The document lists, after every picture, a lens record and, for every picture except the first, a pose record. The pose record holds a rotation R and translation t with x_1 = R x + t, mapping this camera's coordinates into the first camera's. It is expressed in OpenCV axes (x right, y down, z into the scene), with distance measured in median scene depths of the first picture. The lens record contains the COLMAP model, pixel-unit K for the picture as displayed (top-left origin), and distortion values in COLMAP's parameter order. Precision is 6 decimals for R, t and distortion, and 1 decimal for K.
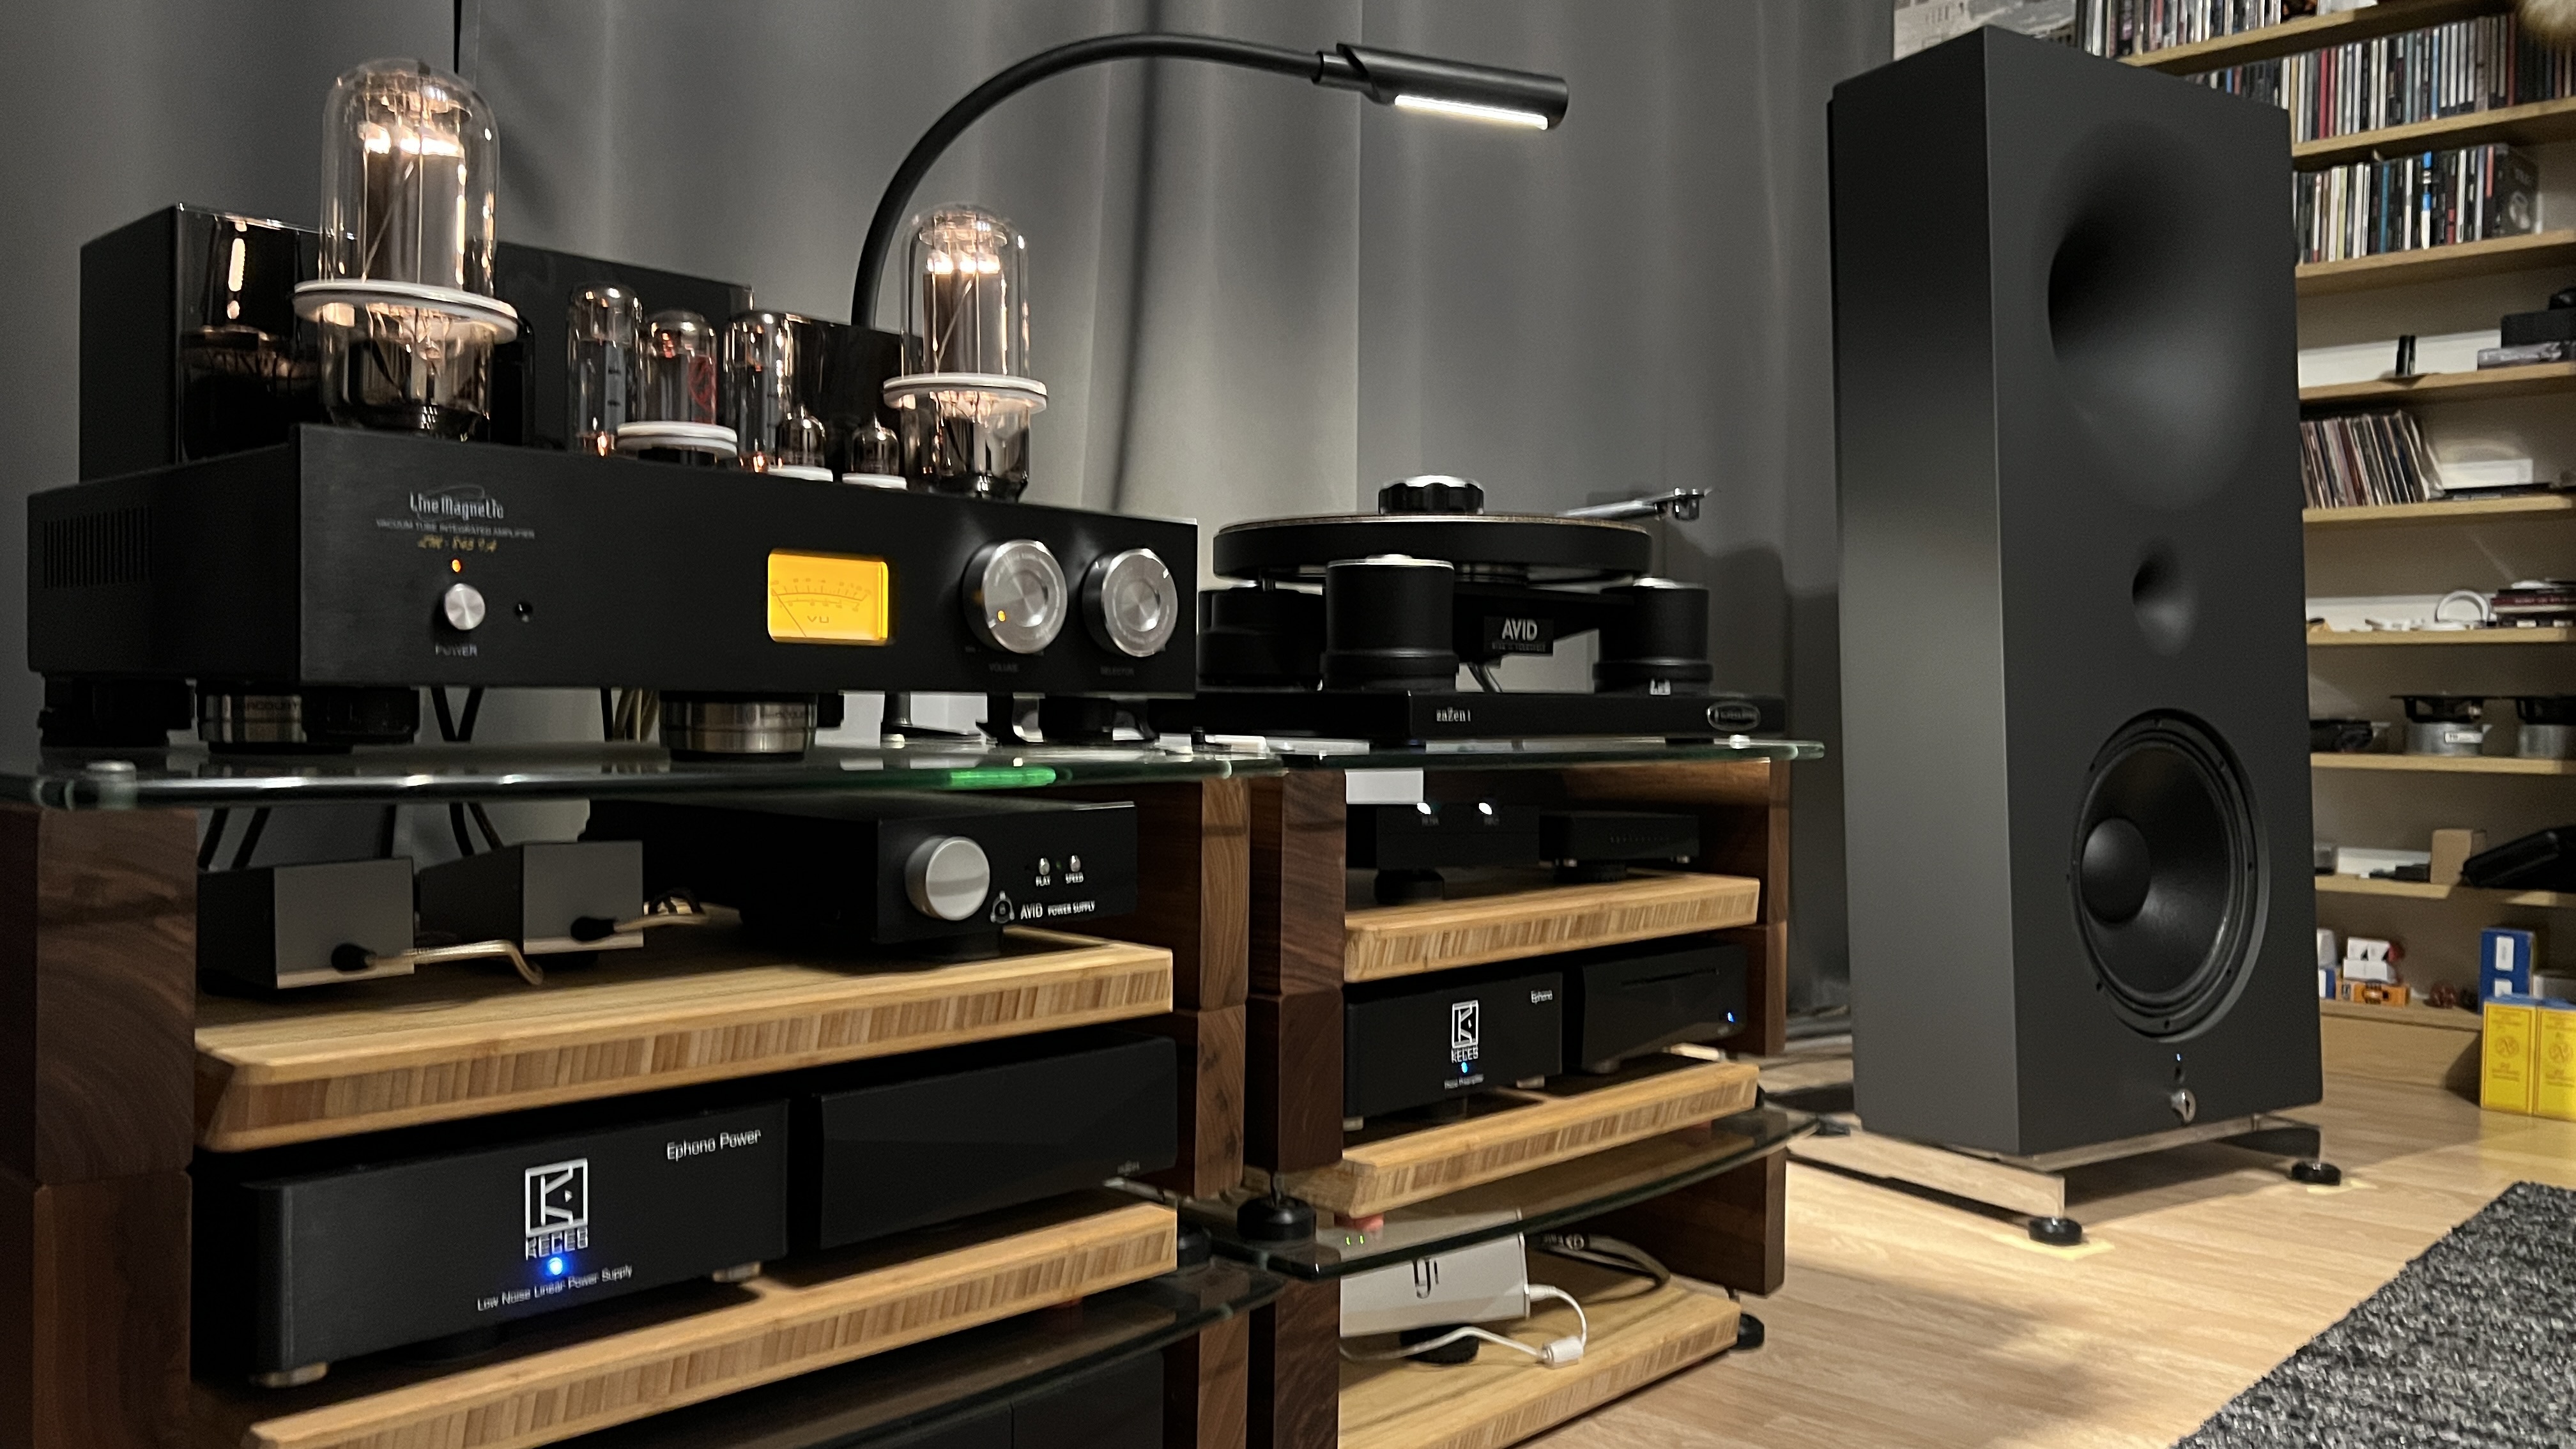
lens RADIAL K [[1935.5, 0, 1318.8], [0, 1935.5, 729.2], [0, 0, 1]] dist [0.064066, -0.095799]
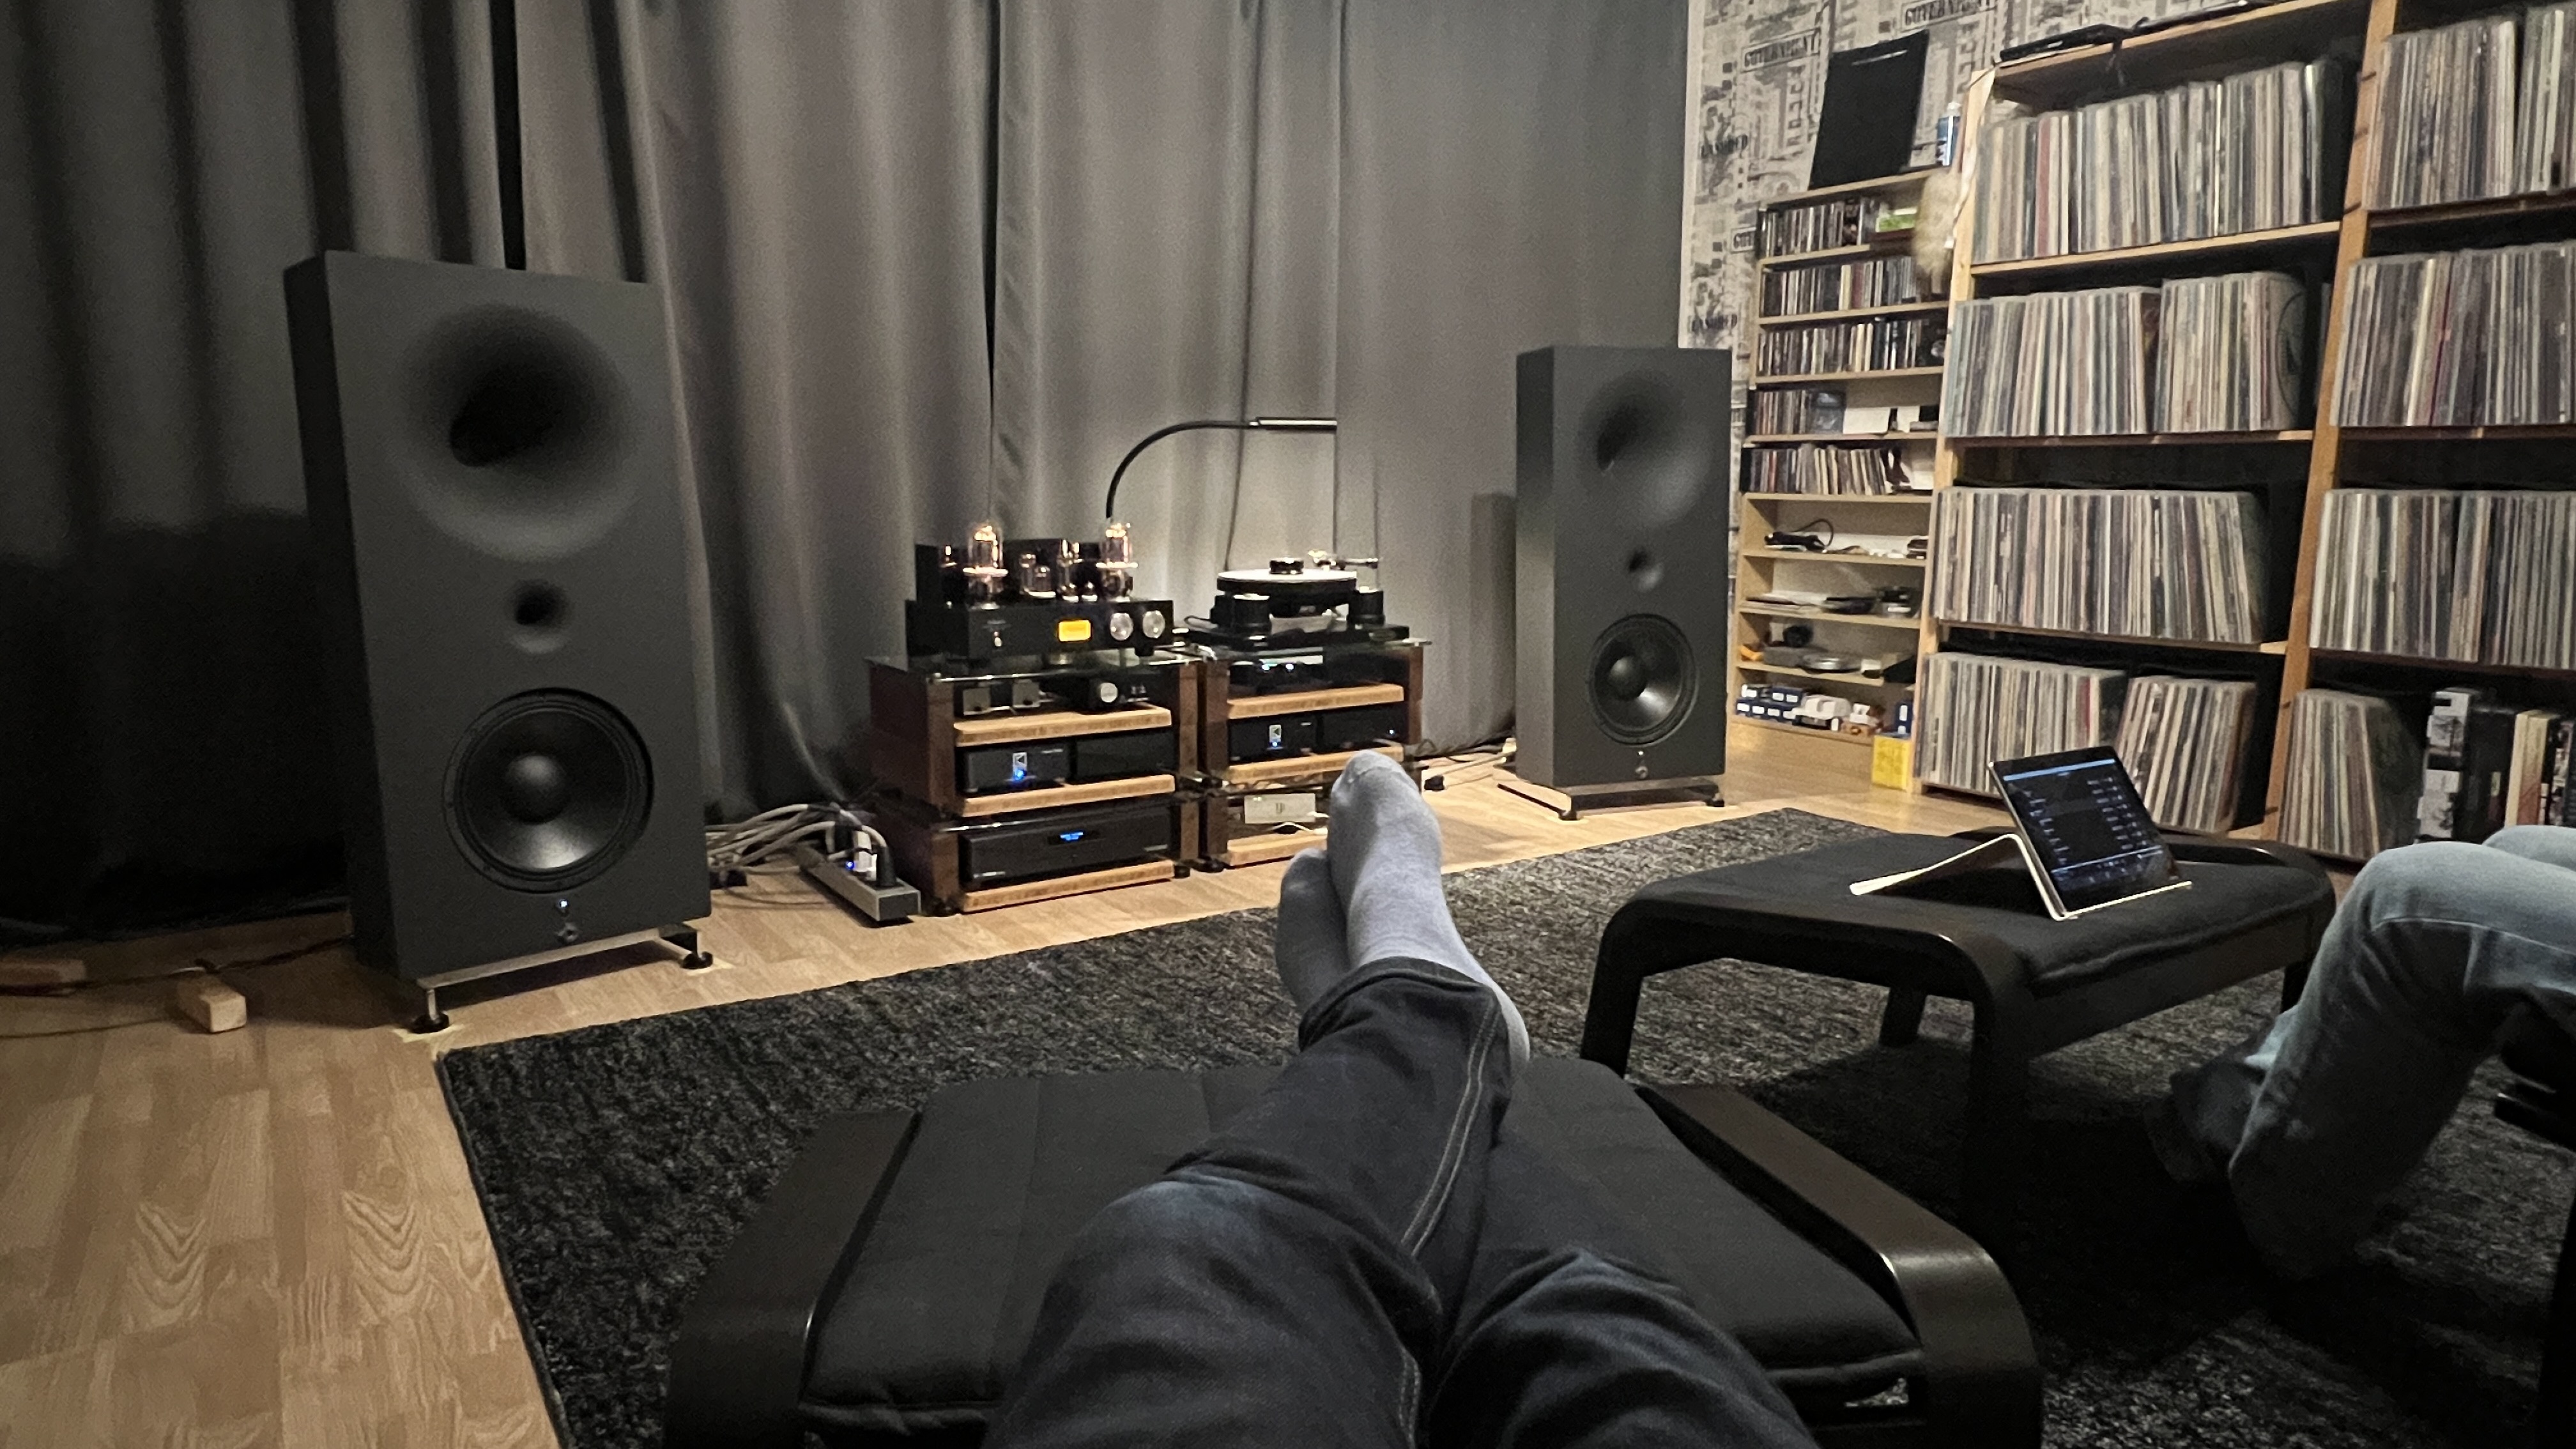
lens RADIAL K [[1511.5, 0, 1288.0], [0, 1511.5, 724.5], [0, 0, 1]] dist [-0.027173, -0.000035]
pose [[0.974198, 0.031892, -0.223430, 0.570827], [0.002330, 0.988492, 0.151256, -0.215451], [0.225683, -0.147874, 0.962913, -1.277443]]
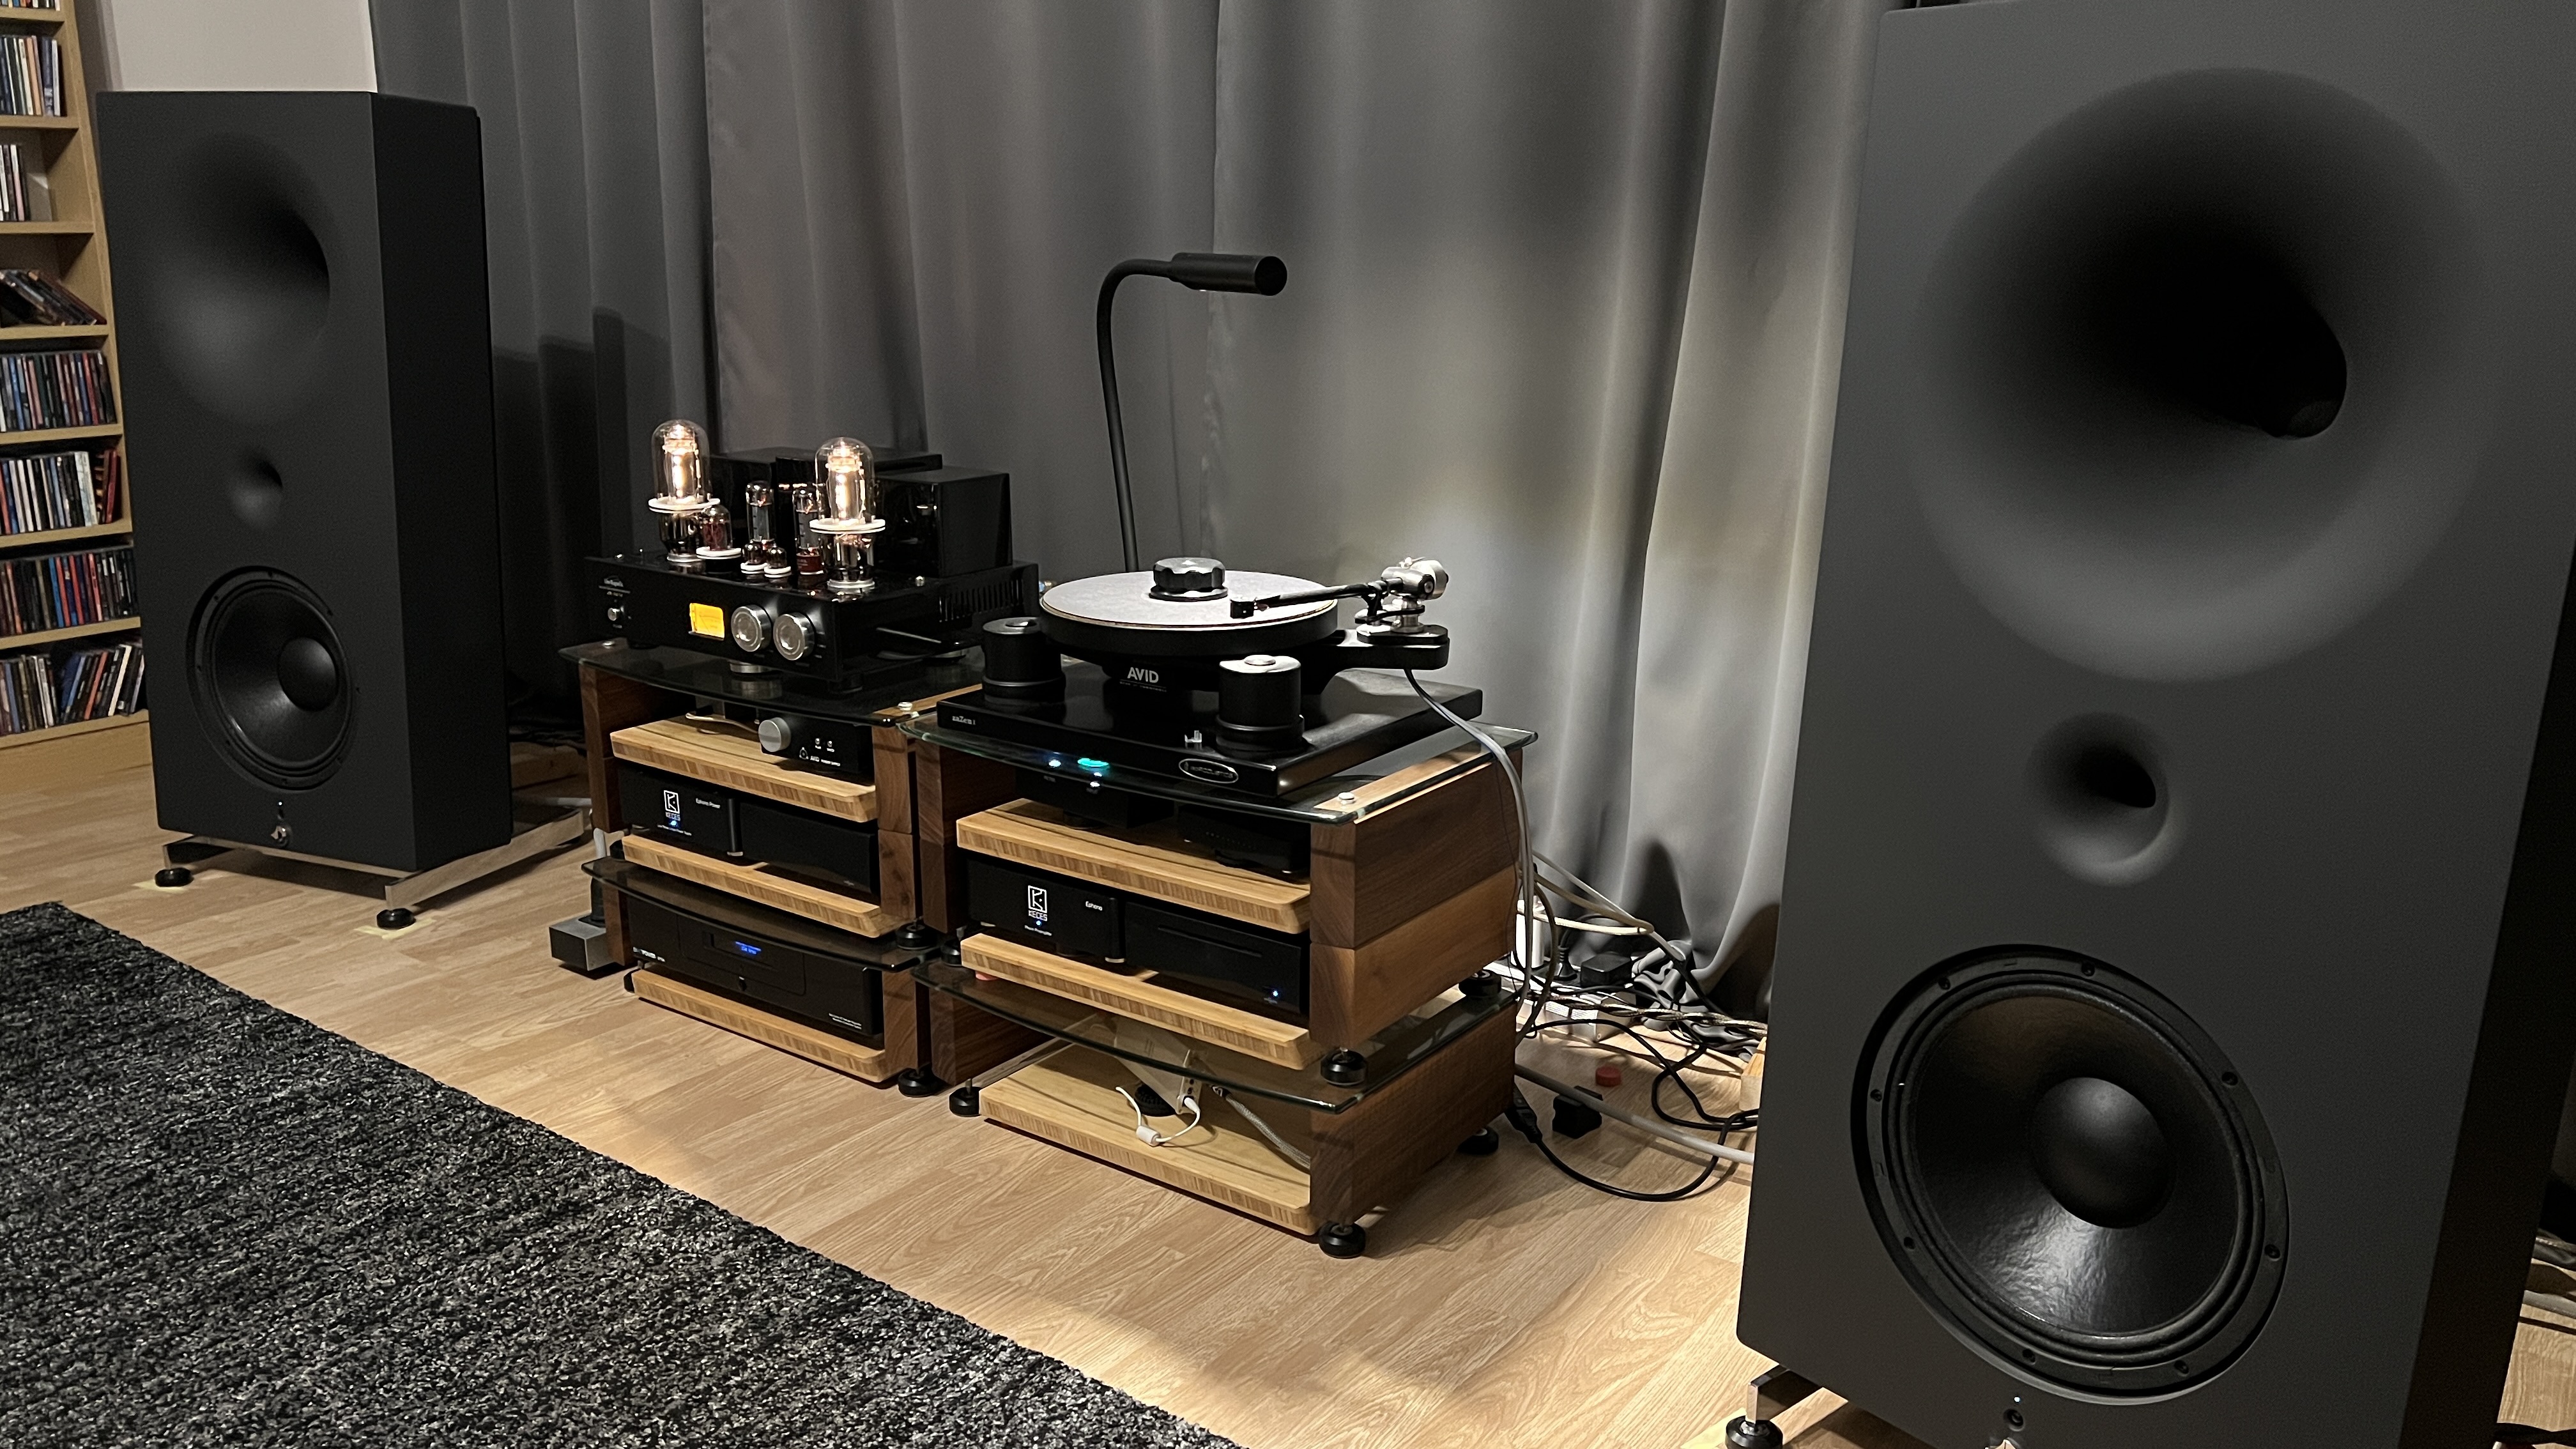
lens RADIAL K [[1948.2, 0, 1325.9], [0, 1948.2, 729.5], [0, 0, 1]] dist [0.072608, -0.109780]
pose [[0.130728, 0.244763, -0.960730, 1.417470], [-0.023671, 0.969540, 0.243786, -0.342189], [0.991136, -0.009128, 0.132540, 0.850875]]
